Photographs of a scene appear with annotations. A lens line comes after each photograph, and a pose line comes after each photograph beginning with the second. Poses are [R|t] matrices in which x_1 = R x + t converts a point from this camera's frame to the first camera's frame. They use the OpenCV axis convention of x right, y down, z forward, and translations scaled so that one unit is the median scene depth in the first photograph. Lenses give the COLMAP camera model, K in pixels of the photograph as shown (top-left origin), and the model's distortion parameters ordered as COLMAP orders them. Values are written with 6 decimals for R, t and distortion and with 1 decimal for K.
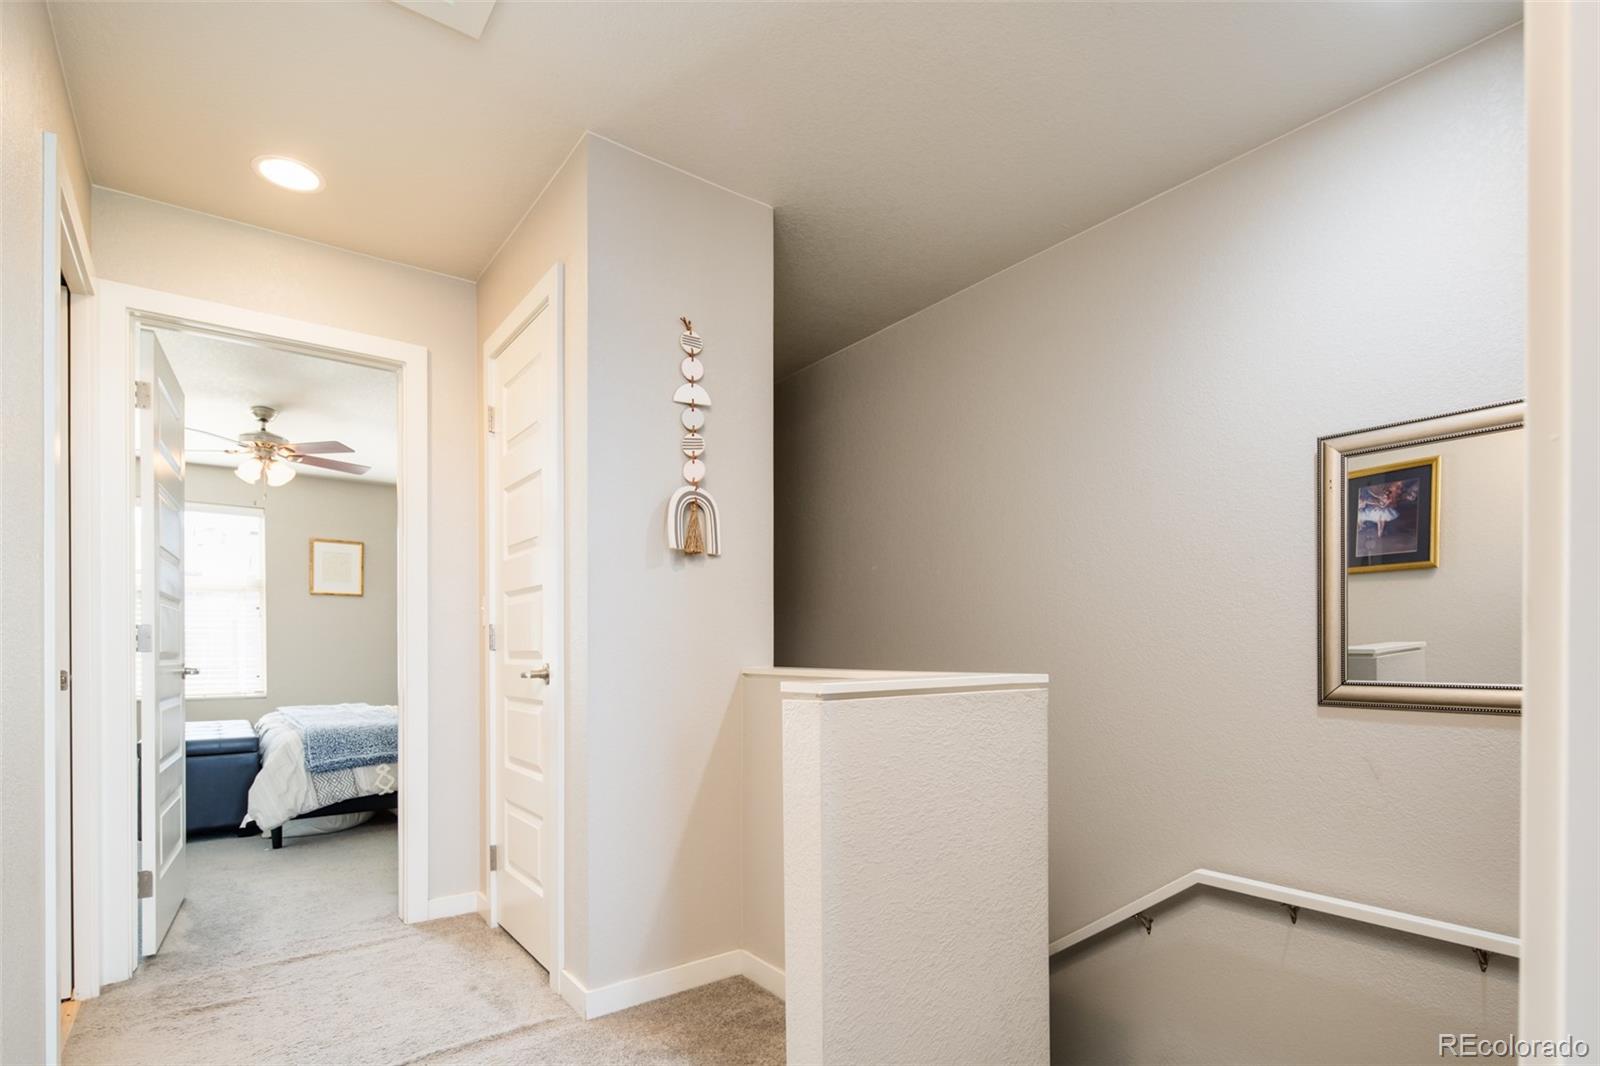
lens RADIAL K [[784.5, 0, 799.2], [0, 784.5, 654.7], [0, 0, 1]] dist [0.006877, -0.006441]
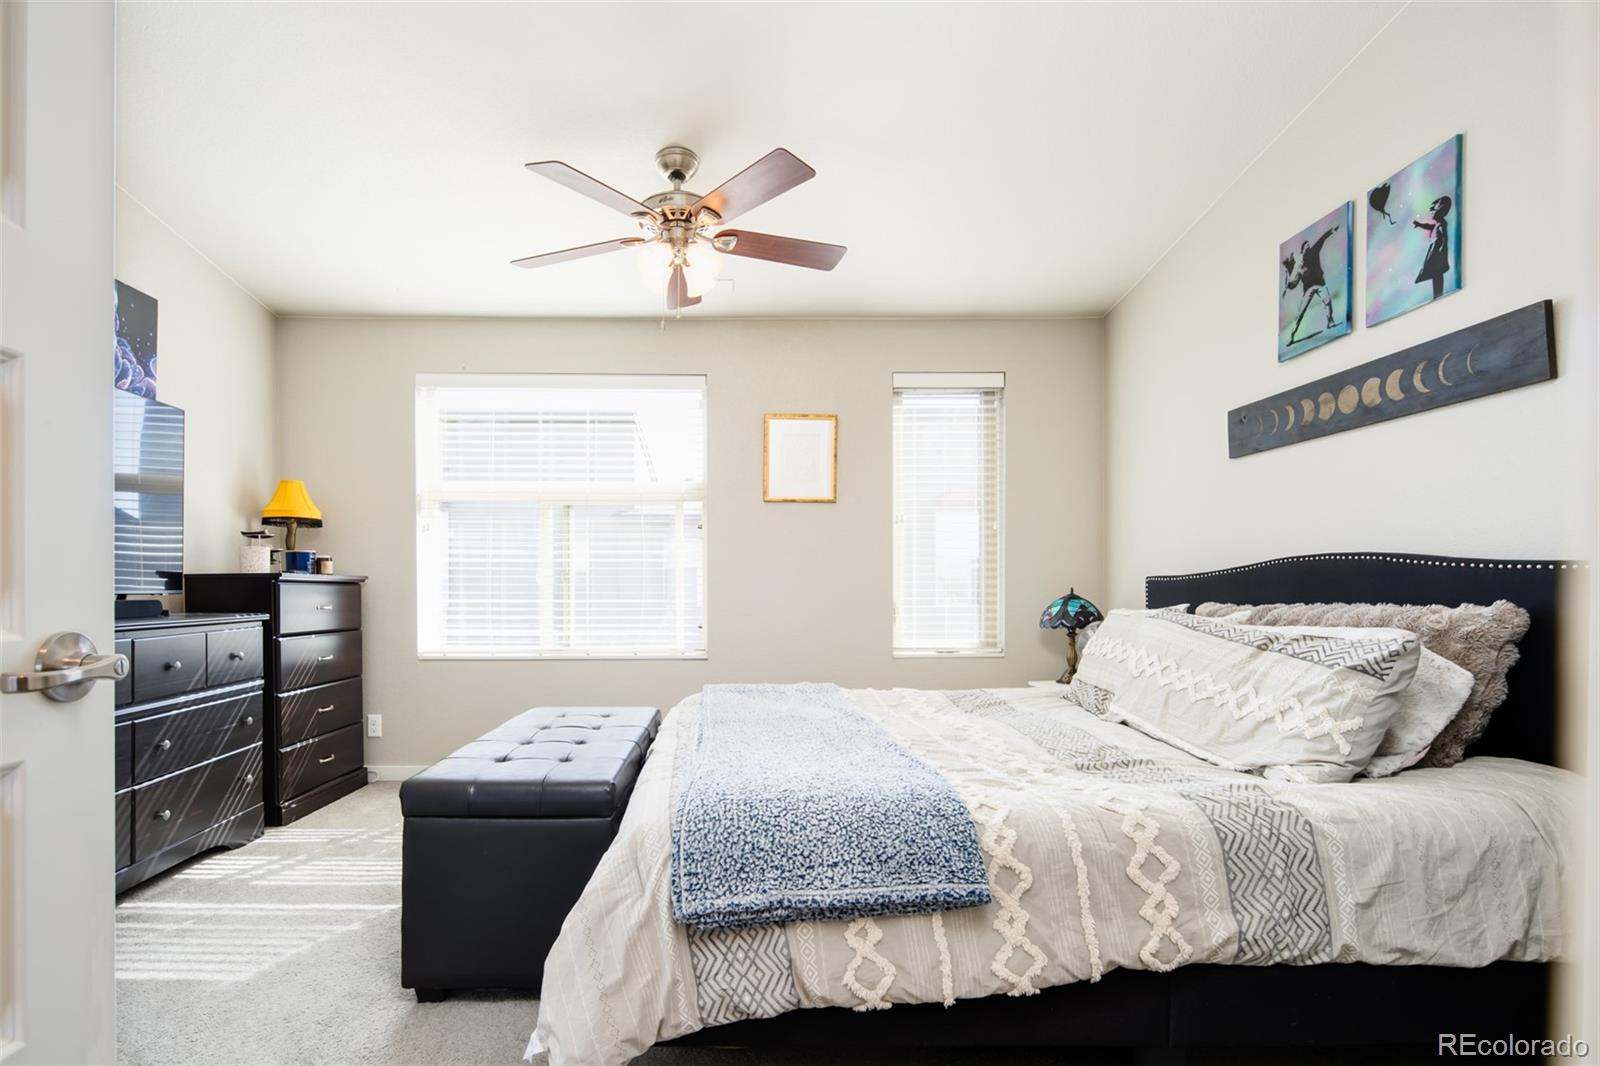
lens RADIAL K [[784.5, 0, 738.3], [0, 784.5, 597.7], [0, 0, 1]] dist [0.006877, -0.006441]
pose [[0.799880, 0.009478, -0.600085, -0.308419], [-0.005225, 0.999947, 0.008828, -0.003433], [0.600137, -0.003926, 0.799887, 0.579263]]
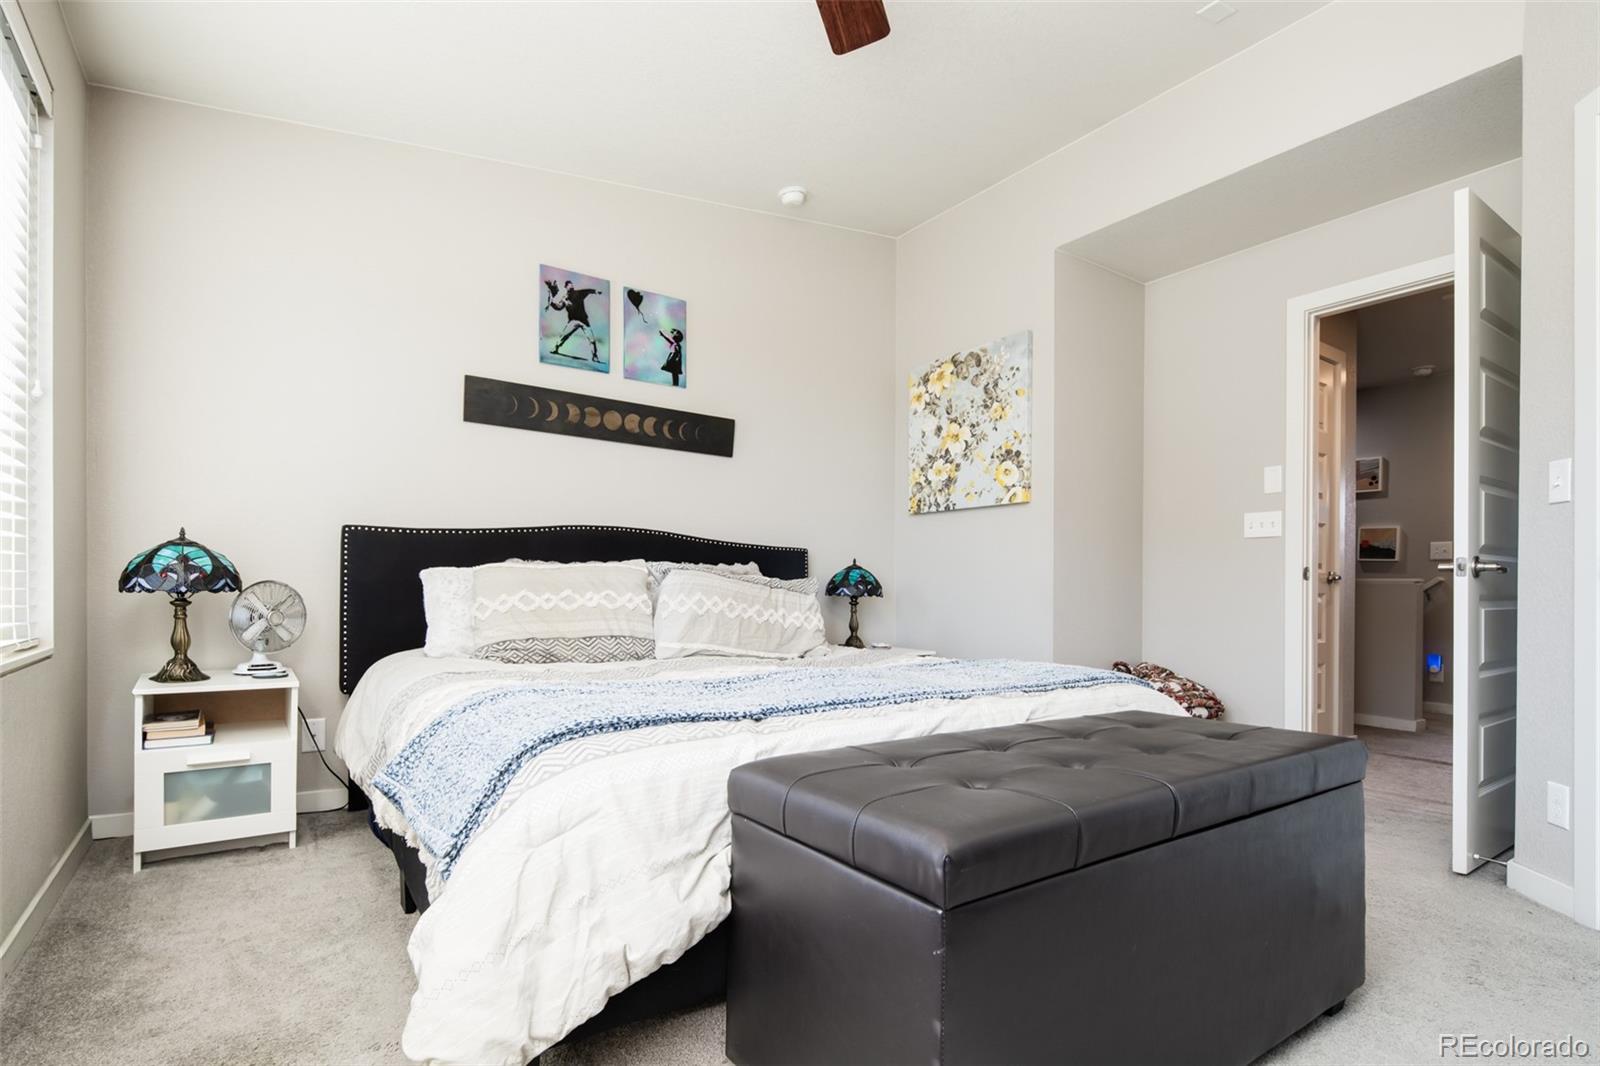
lens RADIAL K [[784.5, 0, 789.5], [0, 784.5, 592.1], [0, 0, 1]] dist [0.006877, -0.006441]
pose [[0.042778, 0.007732, 0.999055, -0.963994], [-0.005410, 0.999957, -0.007507, 0.032061], [-0.999070, -0.005084, 0.042818, 0.991613]]
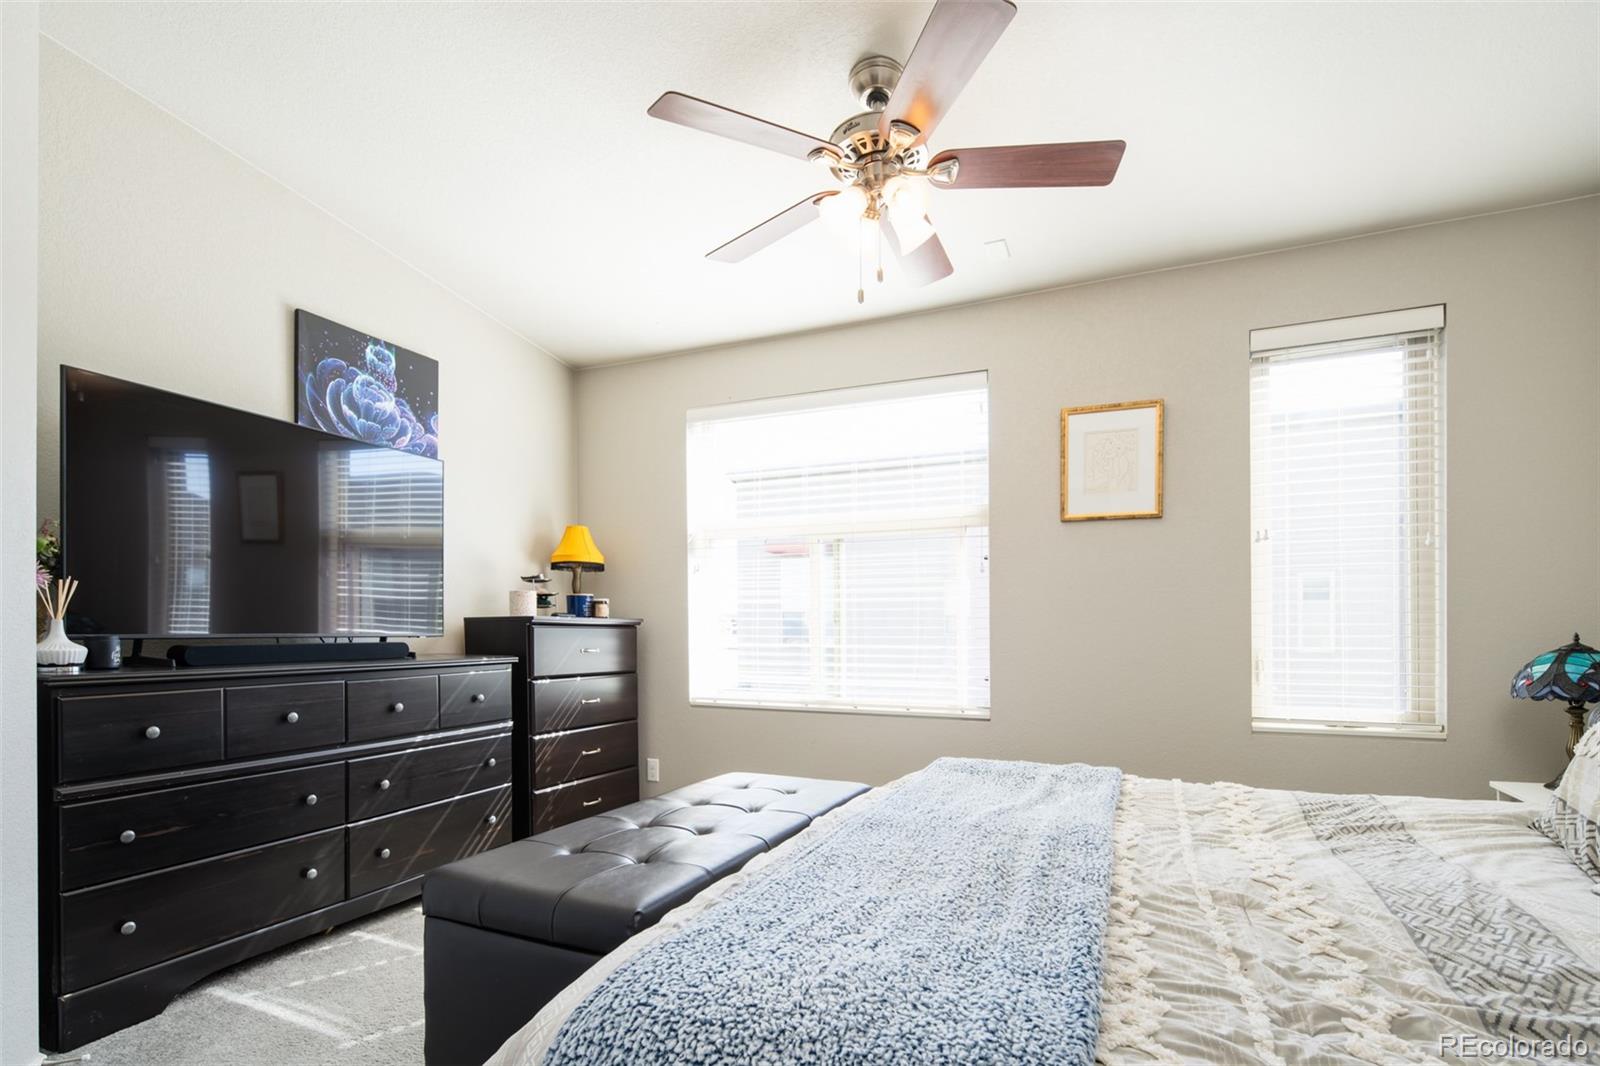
lens RADIAL K [[784.5, 0, 793.1], [0, 784.5, 632.7], [0, 0, 1]] dist [0.006877, -0.006441]
pose [[0.483432, 0.006394, -0.875358, -0.324389], [-0.008761, 0.999959, 0.002466, -0.005868], [0.875338, 0.006477, 0.483468, 0.751217]]
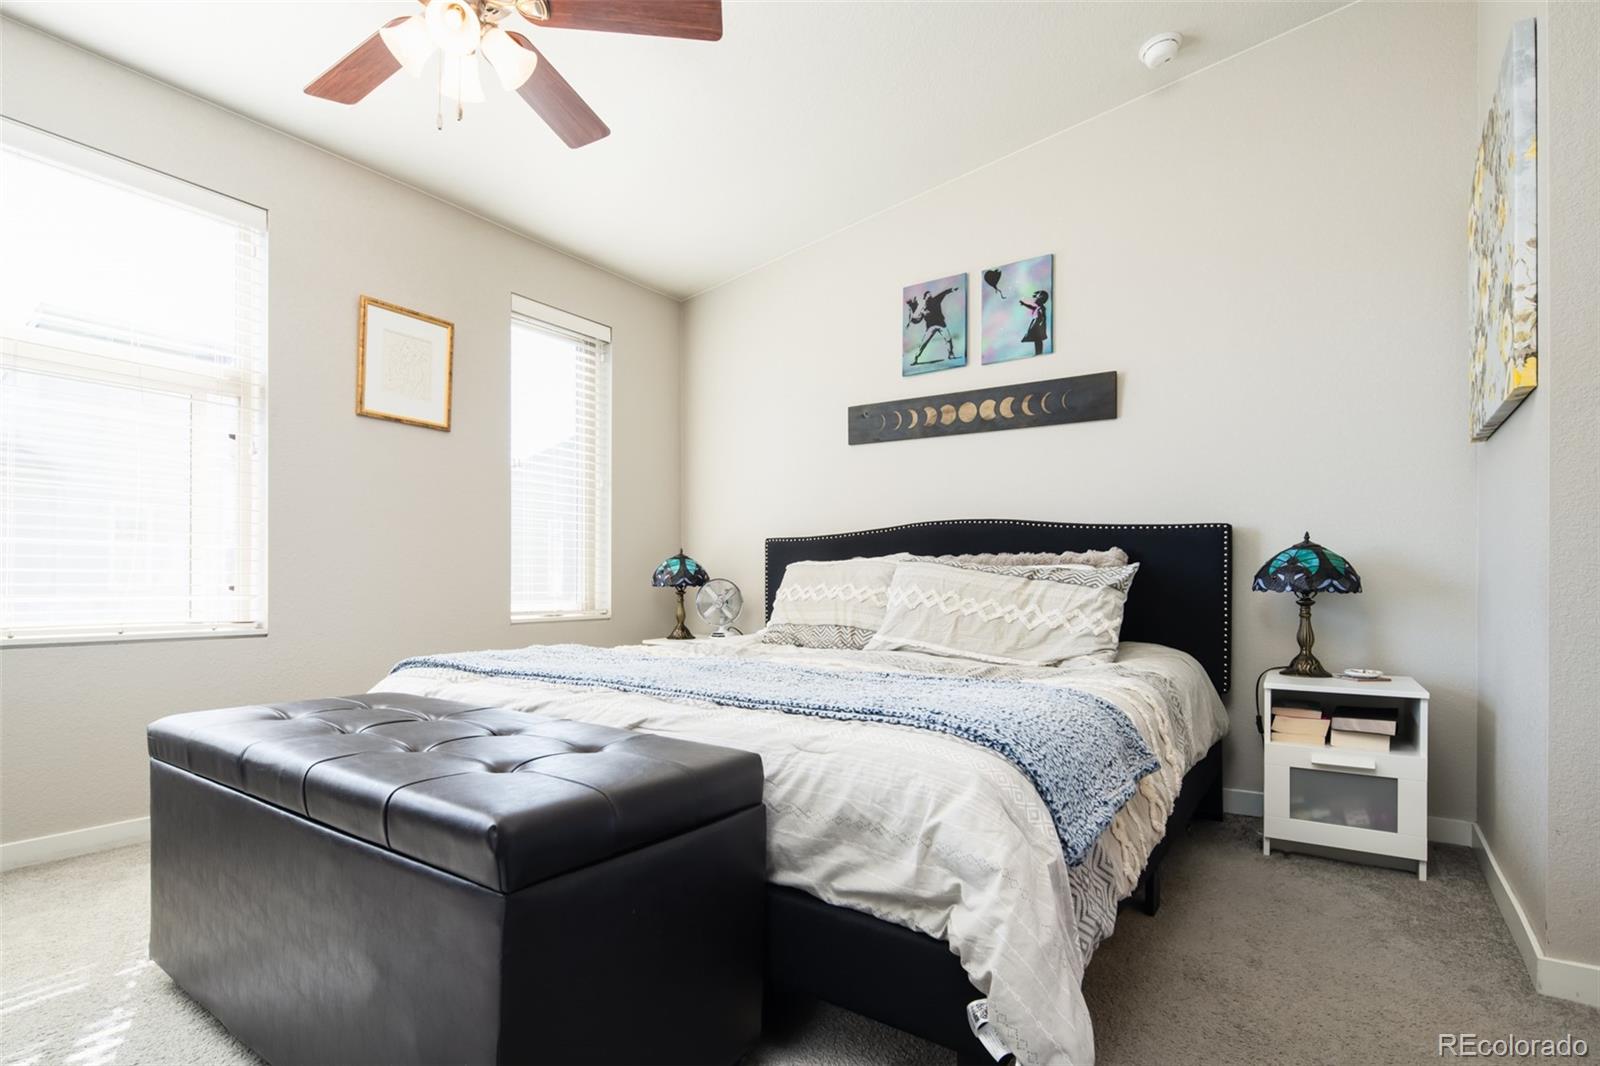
lens RADIAL K [[784.5, 0, 782.4], [0, 784.5, 580.3], [0, 0, 1]] dist [0.006877, -0.006441]
pose [[0.954435, 0.013958, 0.298092, -0.645195], [-0.011224, 0.999878, -0.010883, 0.031924], [-0.298208, 0.007042, 0.954475, 0.586717]]
